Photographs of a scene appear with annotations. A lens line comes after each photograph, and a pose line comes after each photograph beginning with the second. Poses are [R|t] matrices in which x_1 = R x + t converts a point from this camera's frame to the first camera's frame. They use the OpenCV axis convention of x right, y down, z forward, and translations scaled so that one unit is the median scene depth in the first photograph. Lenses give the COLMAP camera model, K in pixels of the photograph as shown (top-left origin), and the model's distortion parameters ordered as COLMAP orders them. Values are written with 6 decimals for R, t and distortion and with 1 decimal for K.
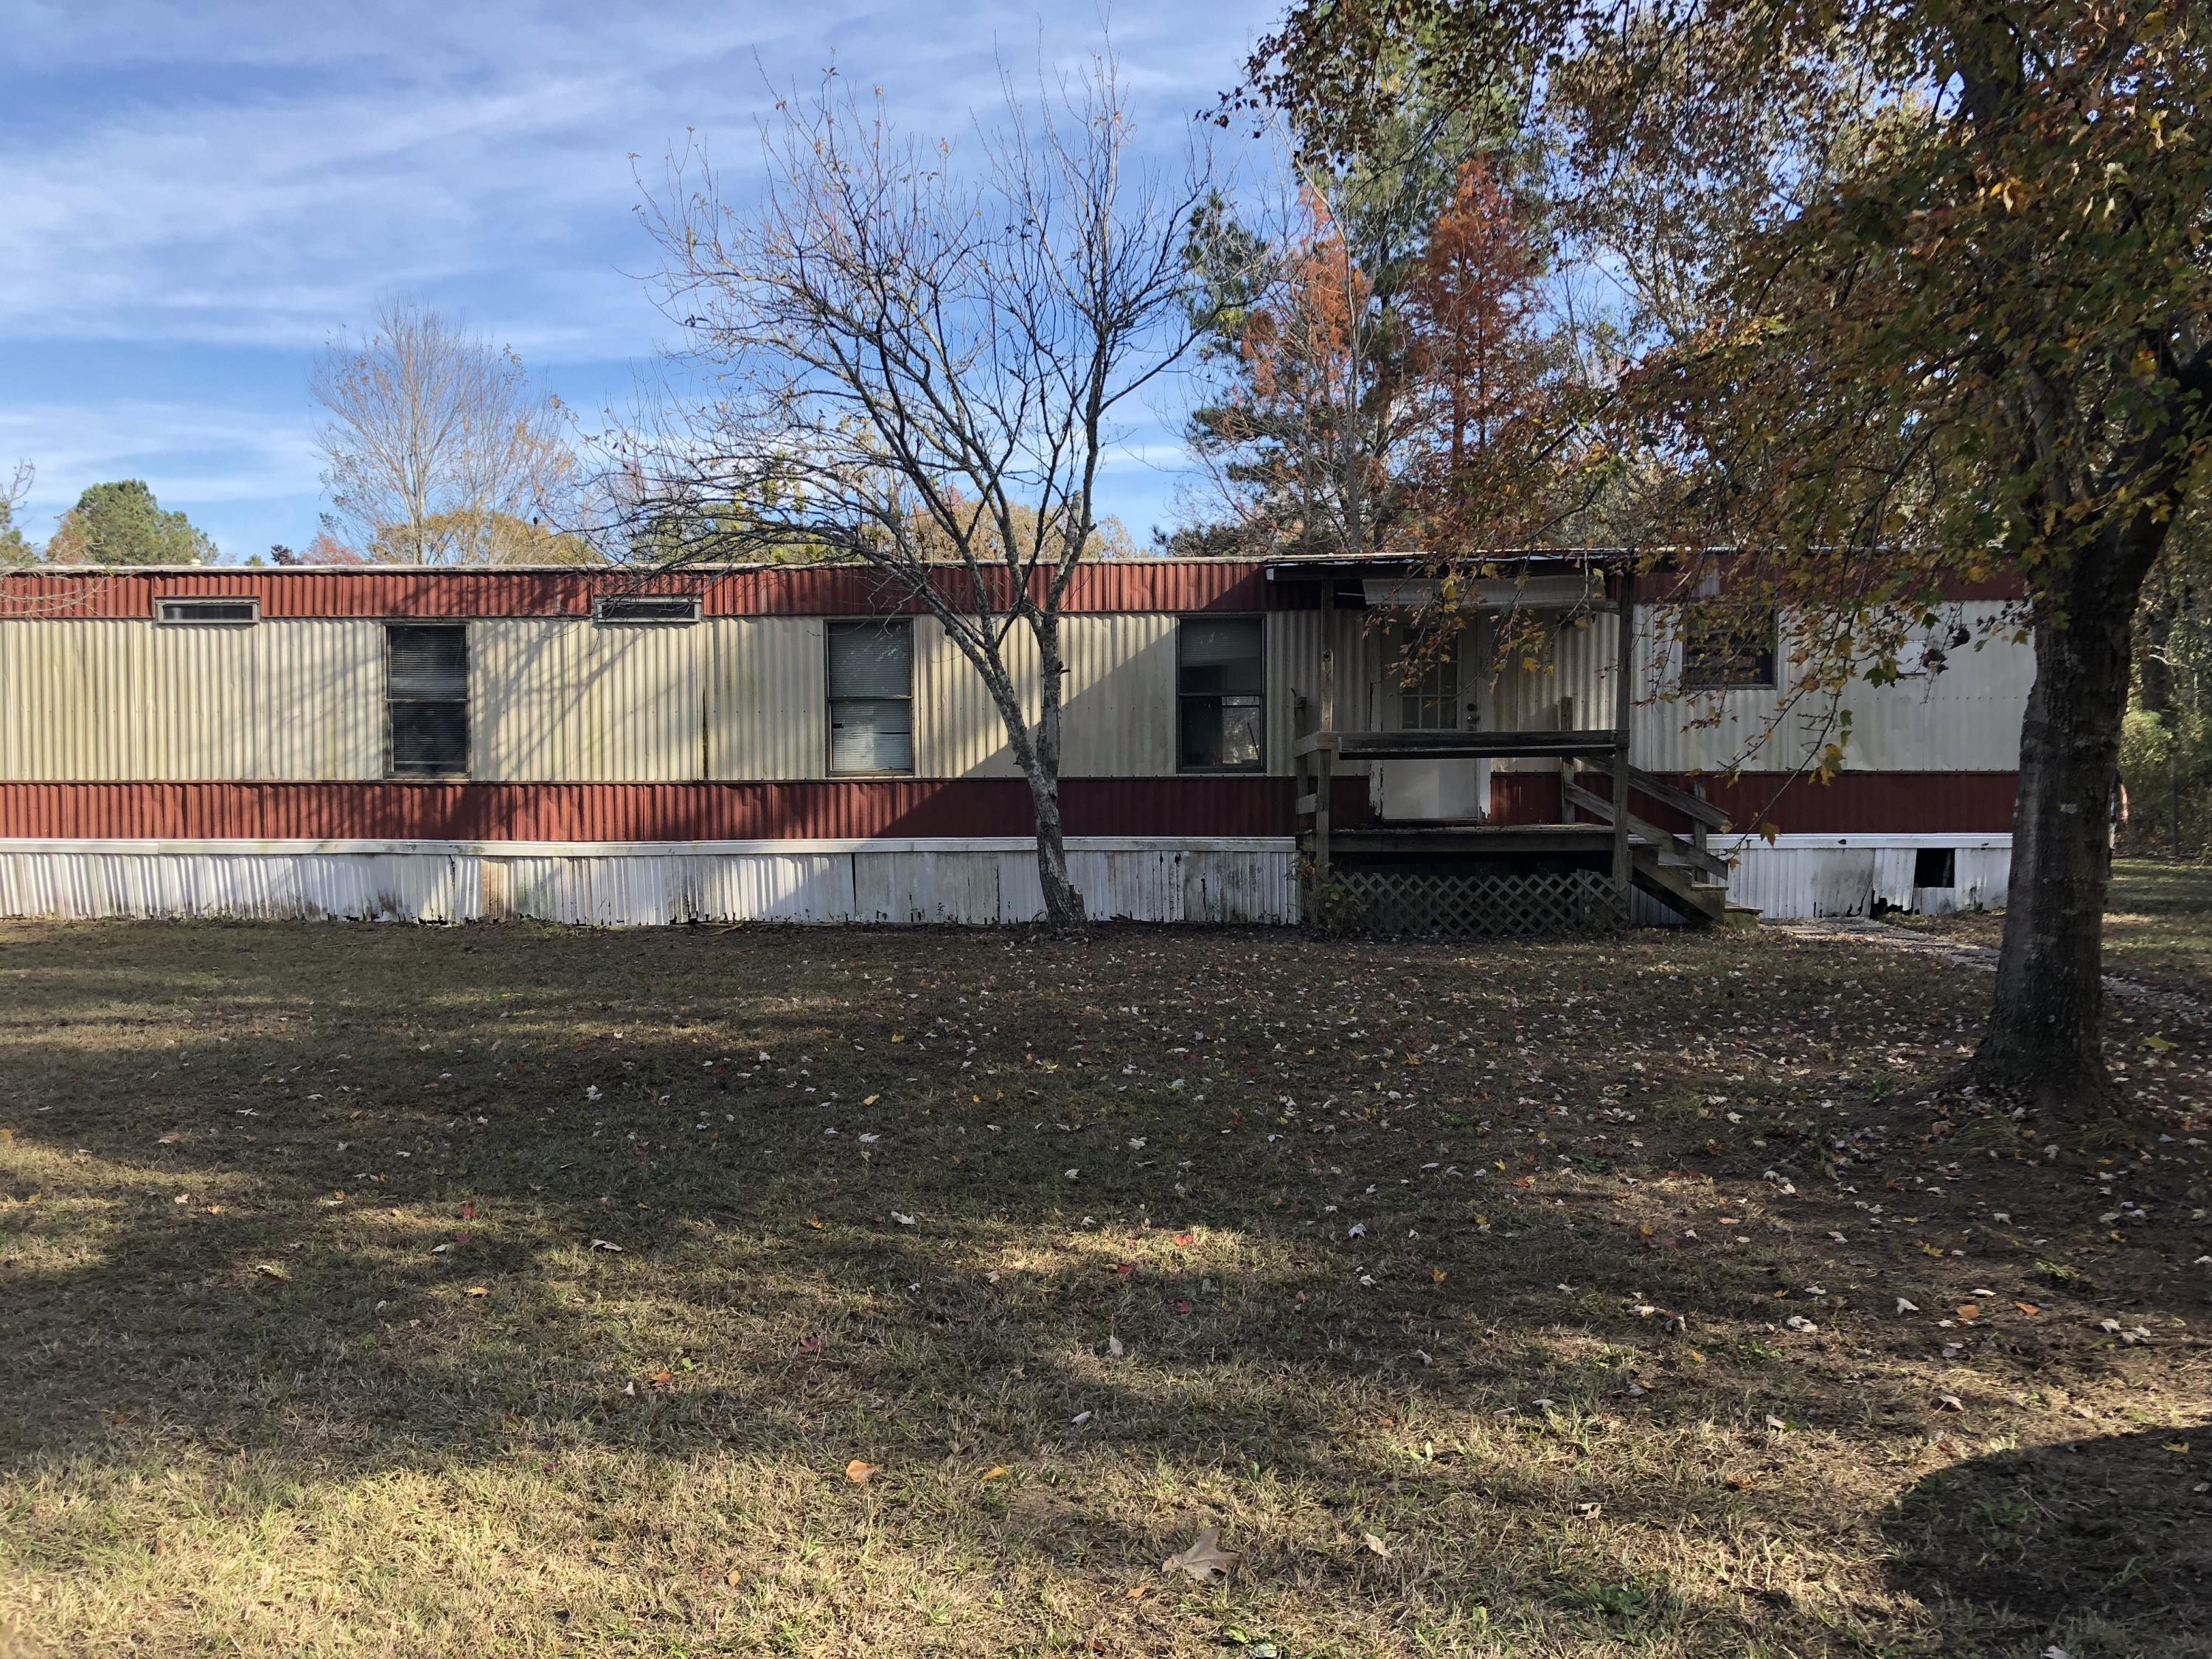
lens RADIAL K [[1813.9, 0, 1106.0], [0, 1813.9, 829.5], [0, 0, 1]] dist [0.115417, -0.422016]
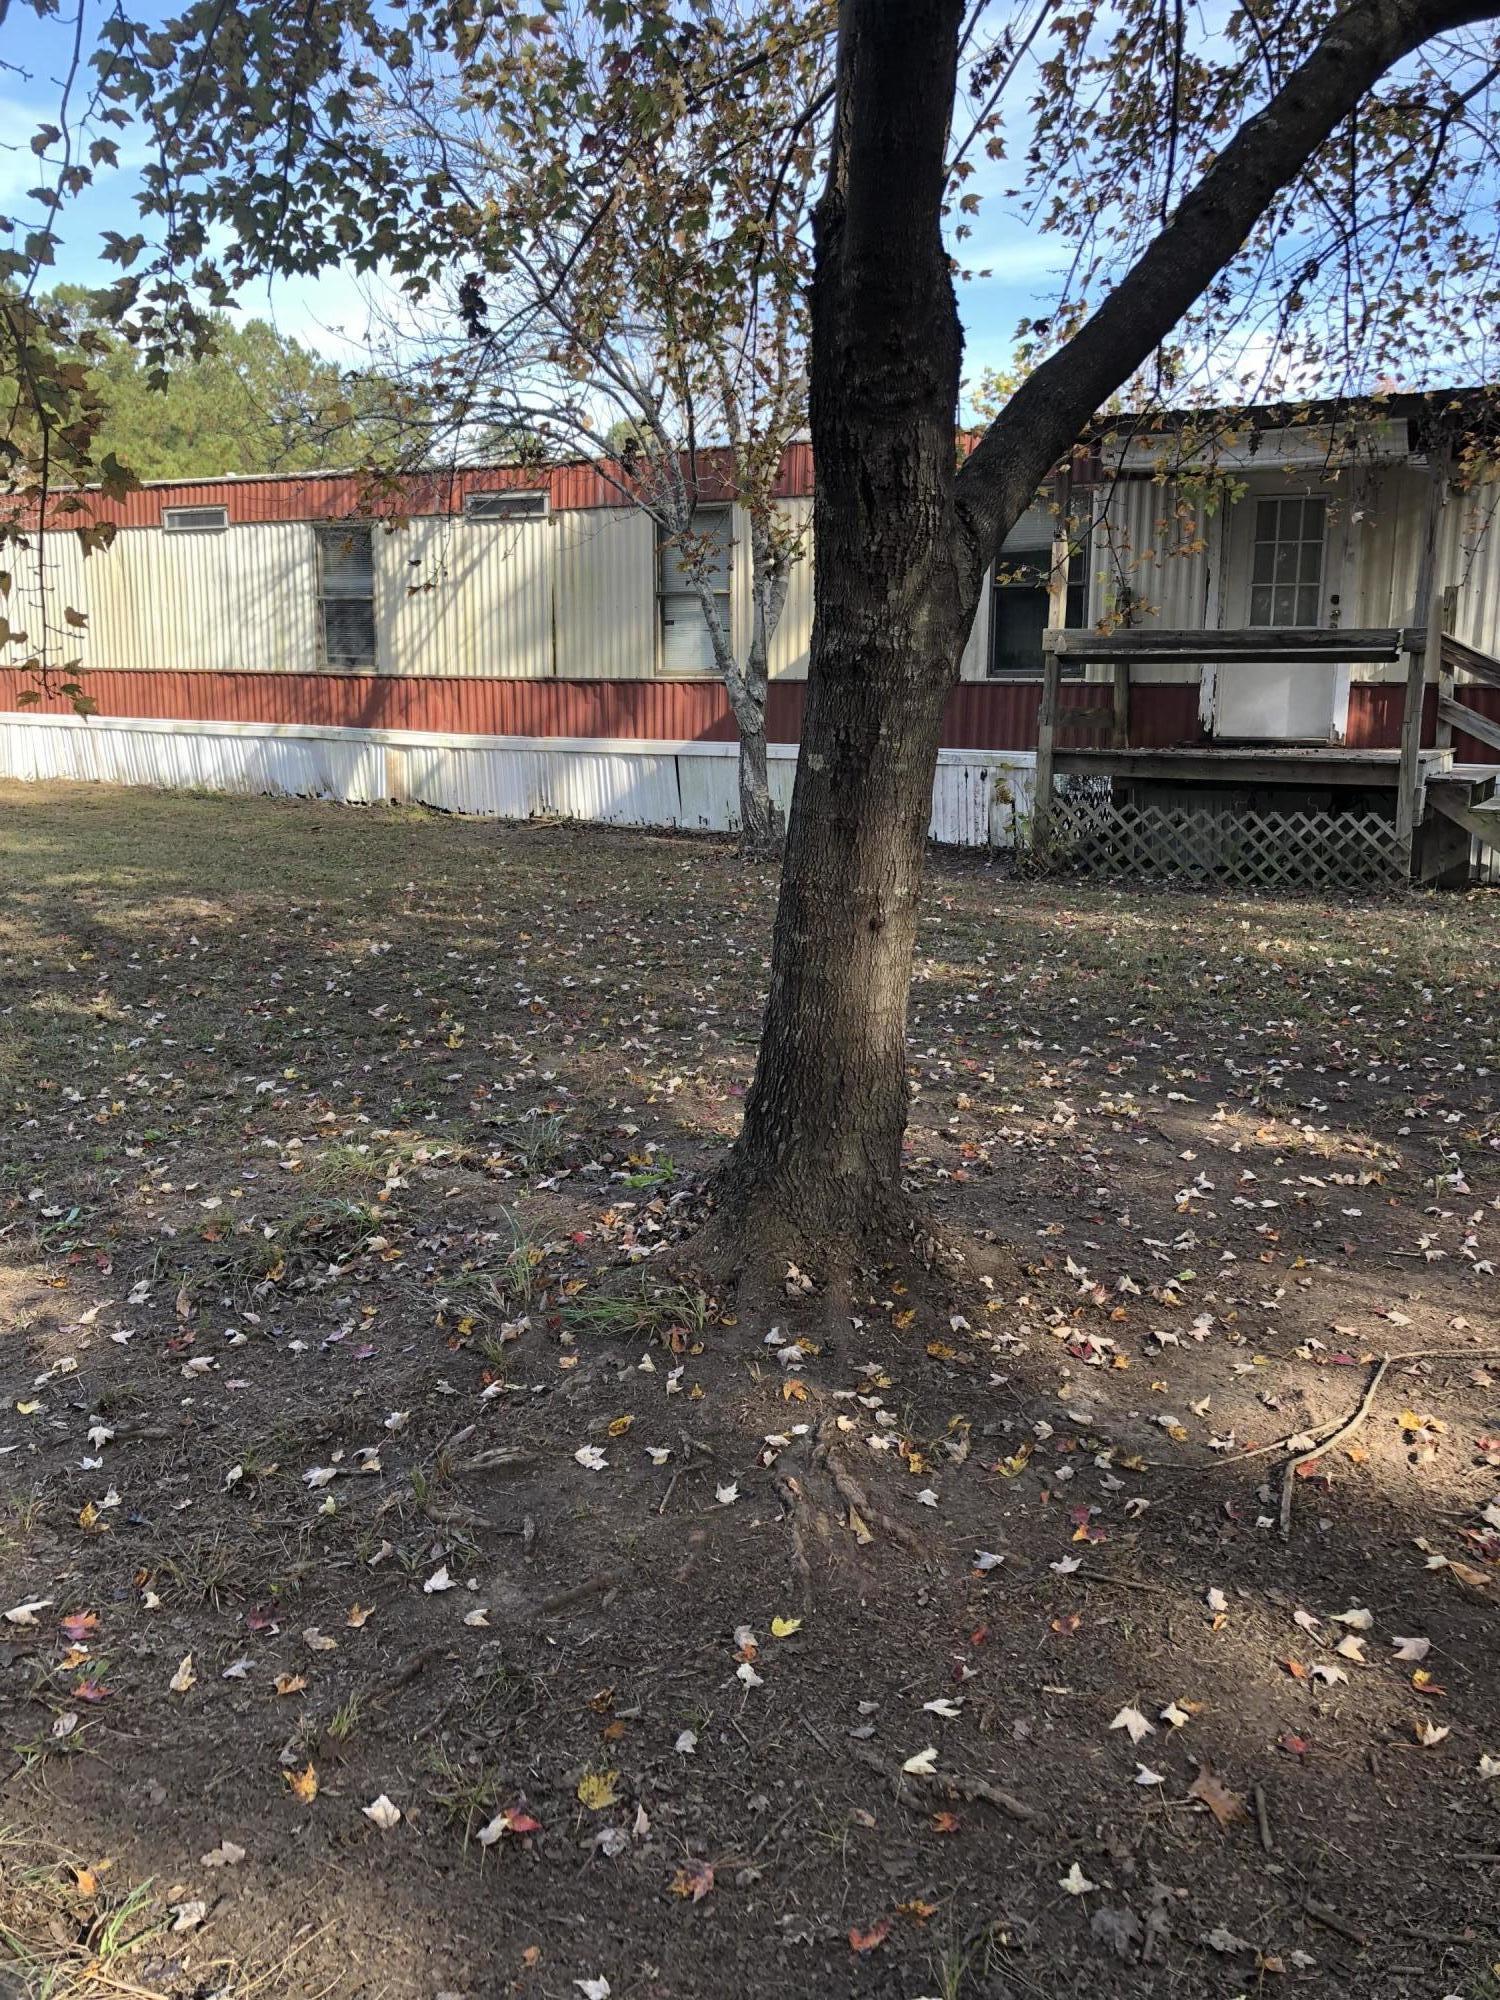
lens RADIAL K [[1640.0, 0, 750.0], [0, 1640.0, 1000.0], [0, 0, 1]] dist [0.115417, -0.422016]
pose [[0.882657, 0.105555, -0.458012, 0.319365], [-0.030819, 0.985357, 0.167697, -0.006976], [0.469006, -0.133903, 0.872985, 0.220264]]
